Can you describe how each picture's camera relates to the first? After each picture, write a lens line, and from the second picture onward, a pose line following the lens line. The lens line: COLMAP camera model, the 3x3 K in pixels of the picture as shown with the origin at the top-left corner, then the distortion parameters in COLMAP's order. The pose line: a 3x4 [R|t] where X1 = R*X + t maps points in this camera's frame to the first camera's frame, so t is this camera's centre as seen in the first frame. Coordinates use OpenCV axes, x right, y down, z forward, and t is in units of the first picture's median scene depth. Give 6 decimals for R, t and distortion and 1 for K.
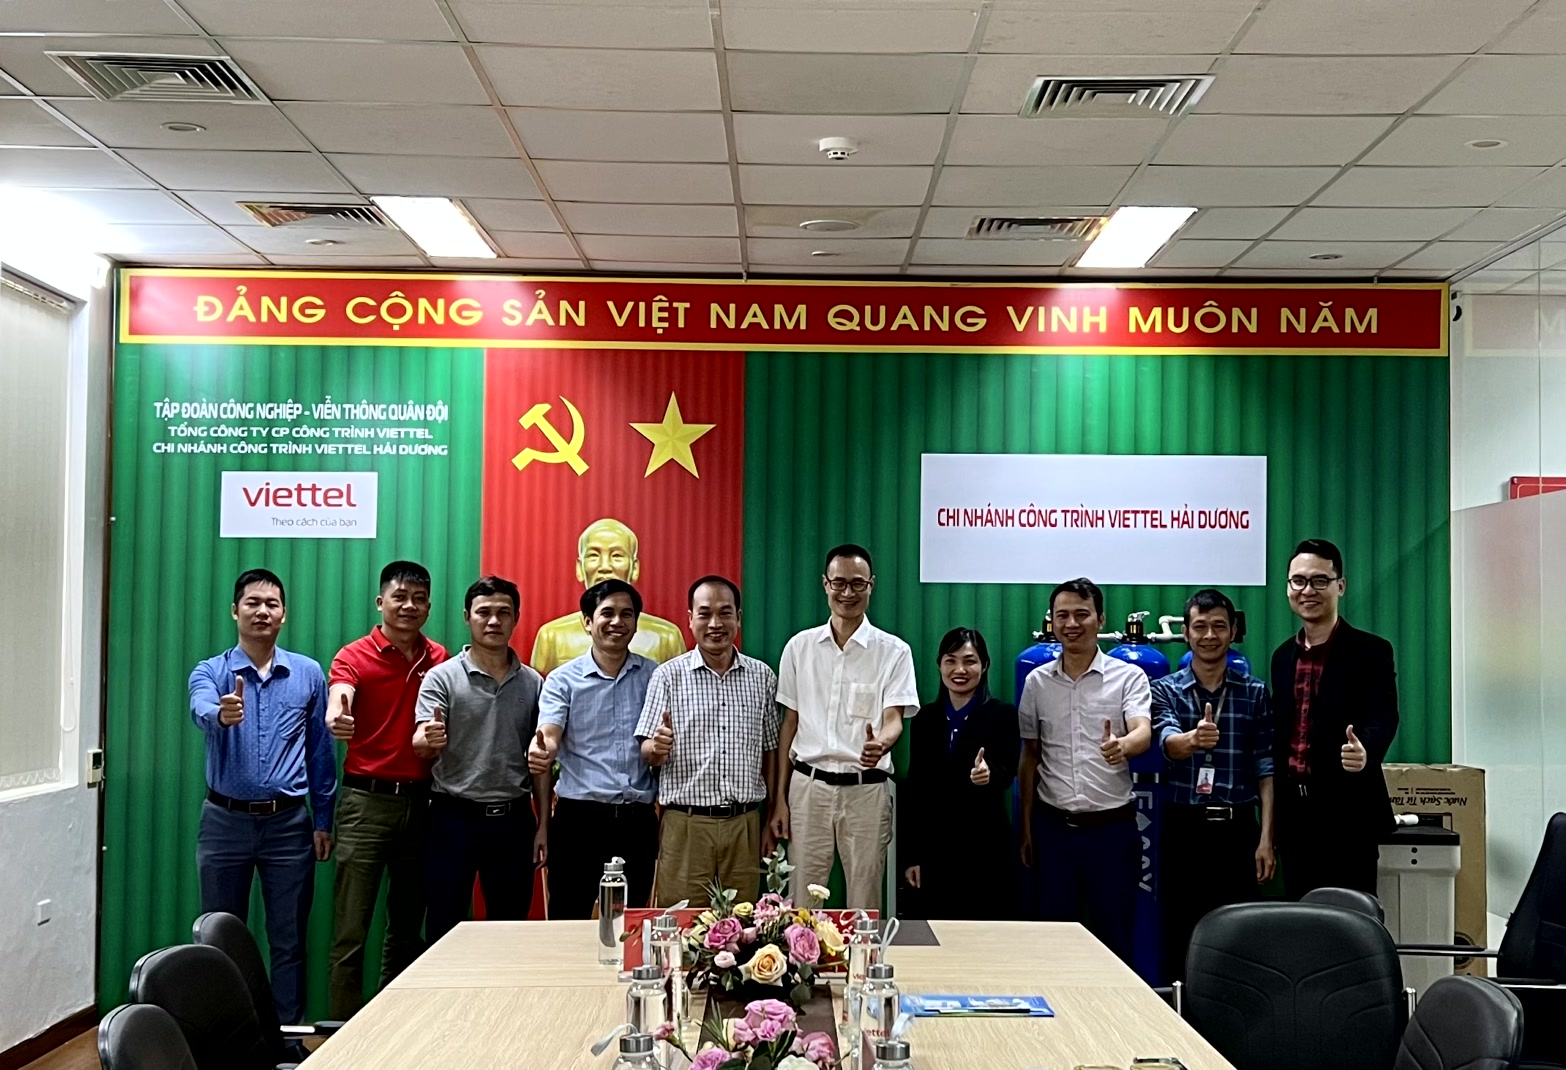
lens RADIAL K [[2114.2, 0, 800.5], [0, 2114.2, 536.5], [0, 0, 1]] dist [0.104769, 0.000000]
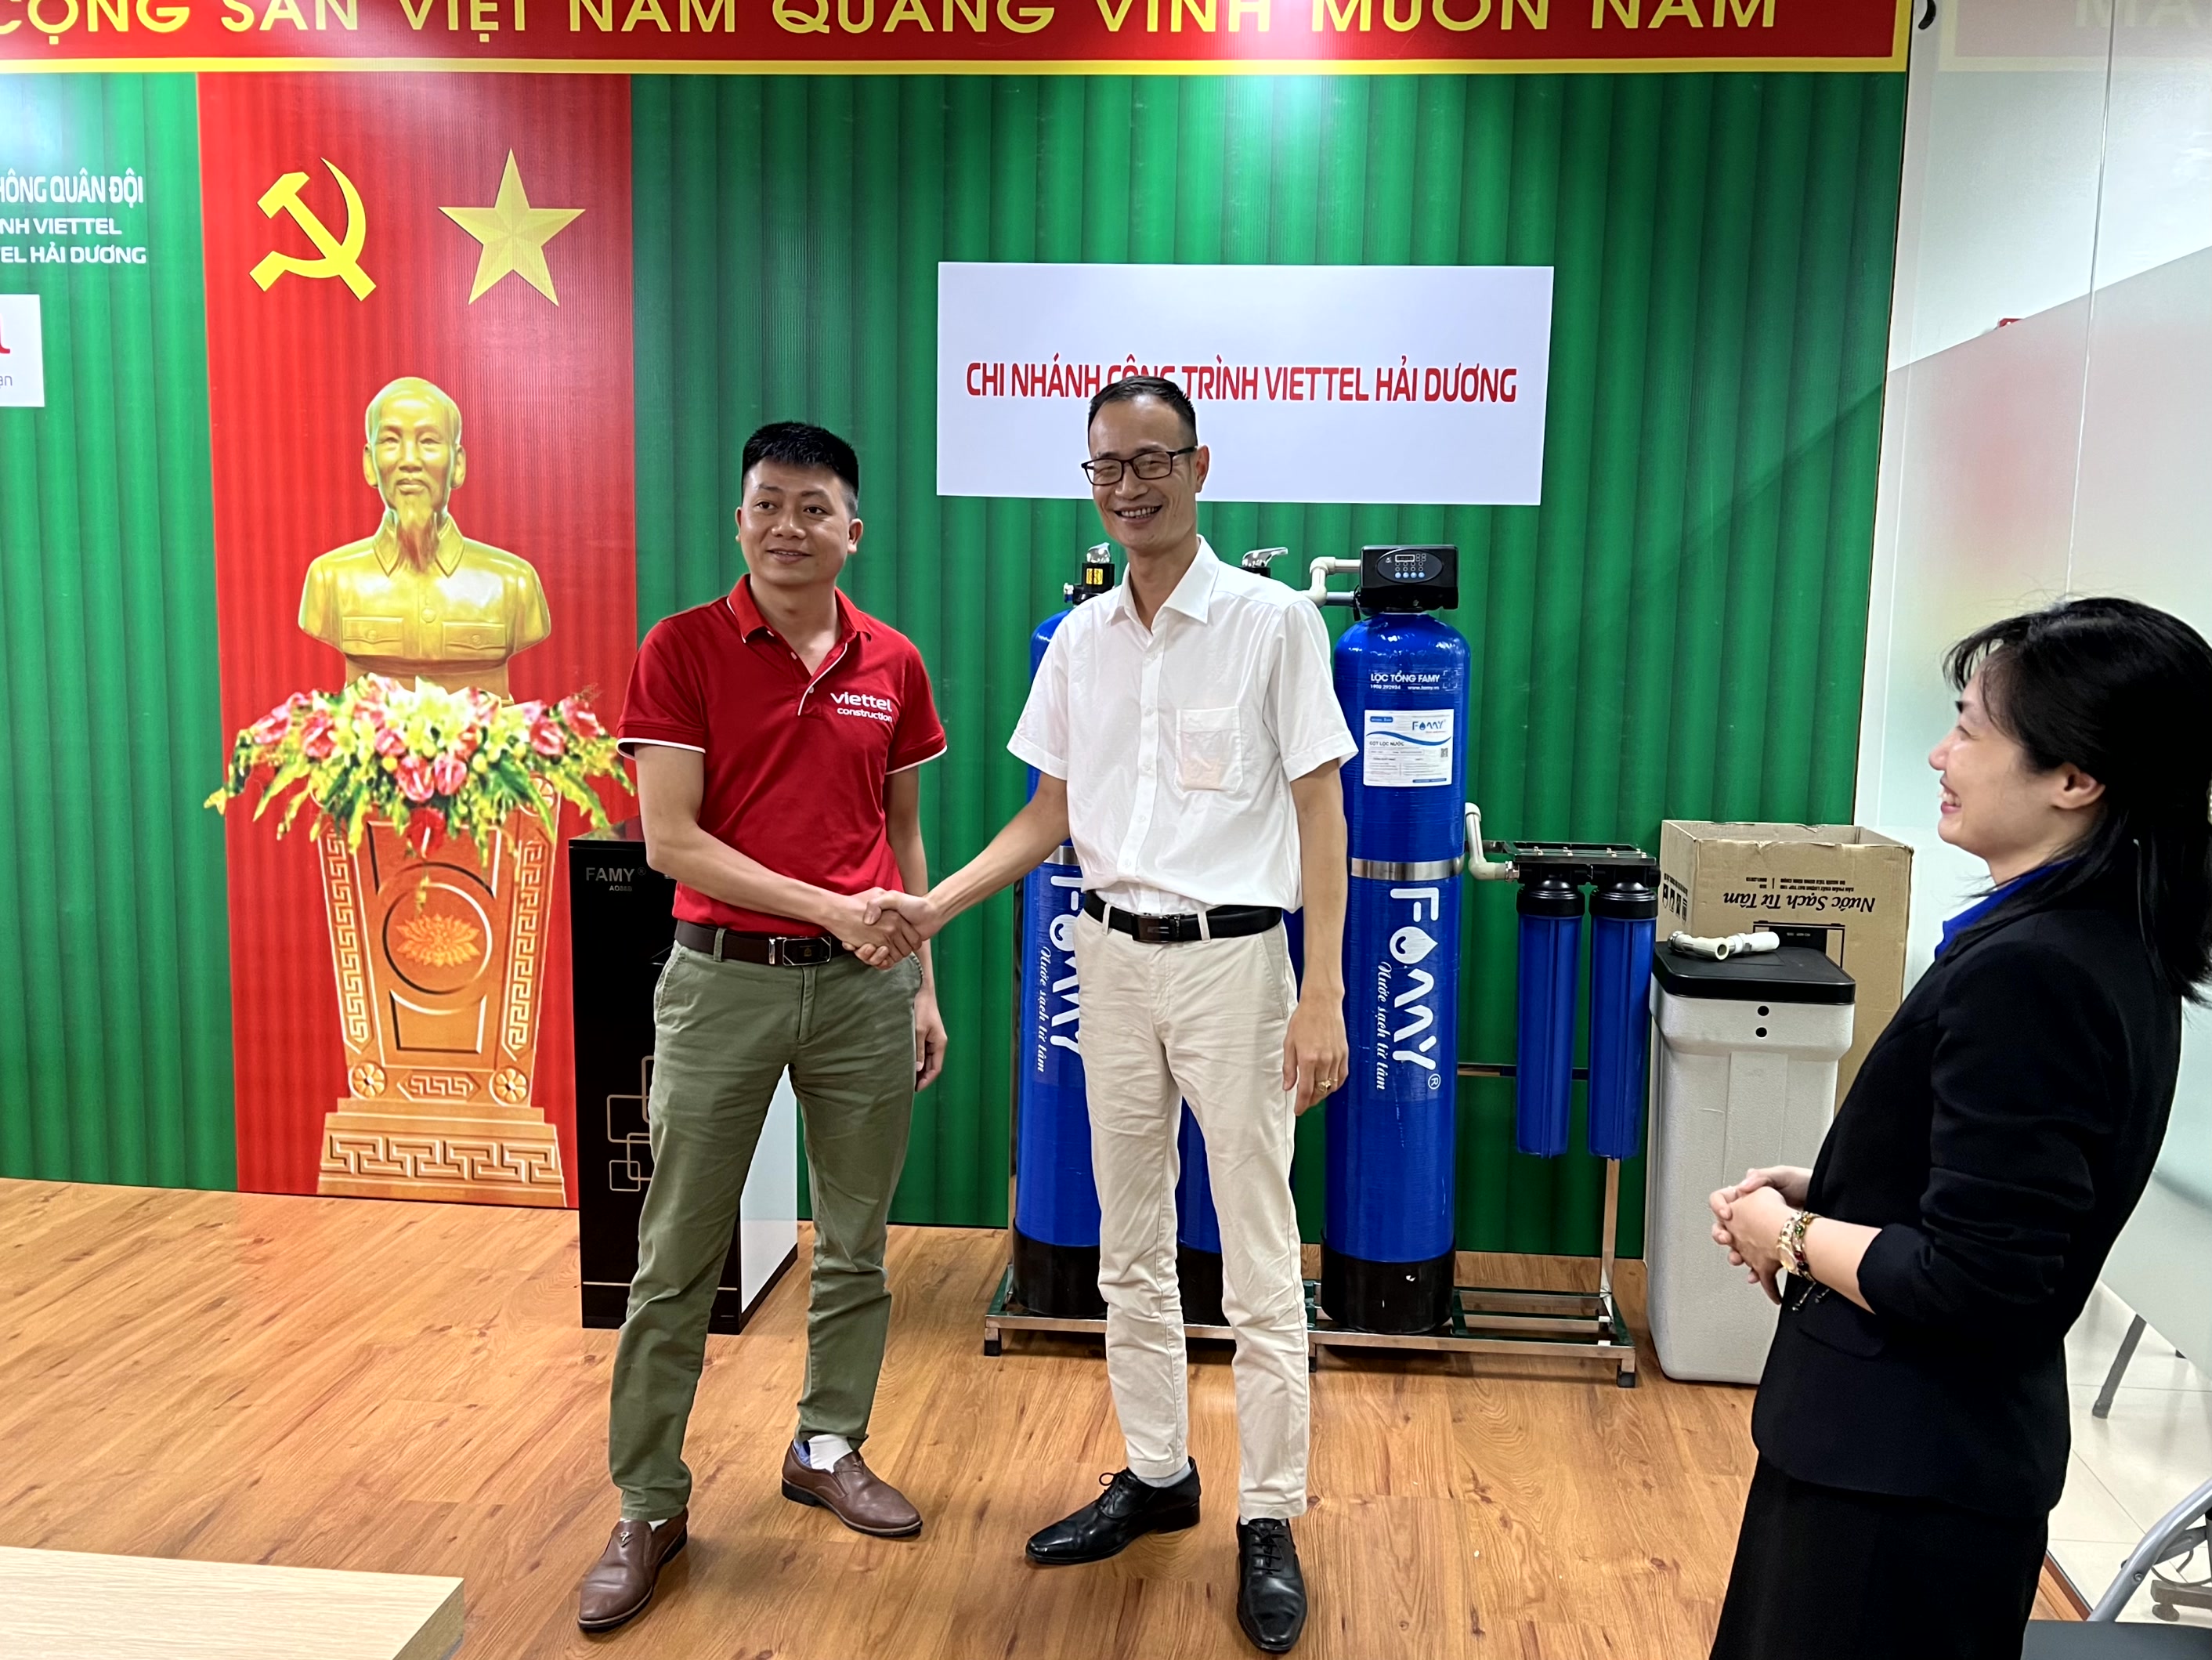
lens RADIAL K [[1661.8, 0, 1196.9], [0, 1661.8, 772.4], [0, 0, 1]] dist [0.061943, -0.068968]
pose [[0.996092, 0.024321, -0.084908, 0.166795], [-0.010477, 0.987088, 0.159834, 0.023014], [0.087699, -0.158320, 0.983485, 0.543387]]
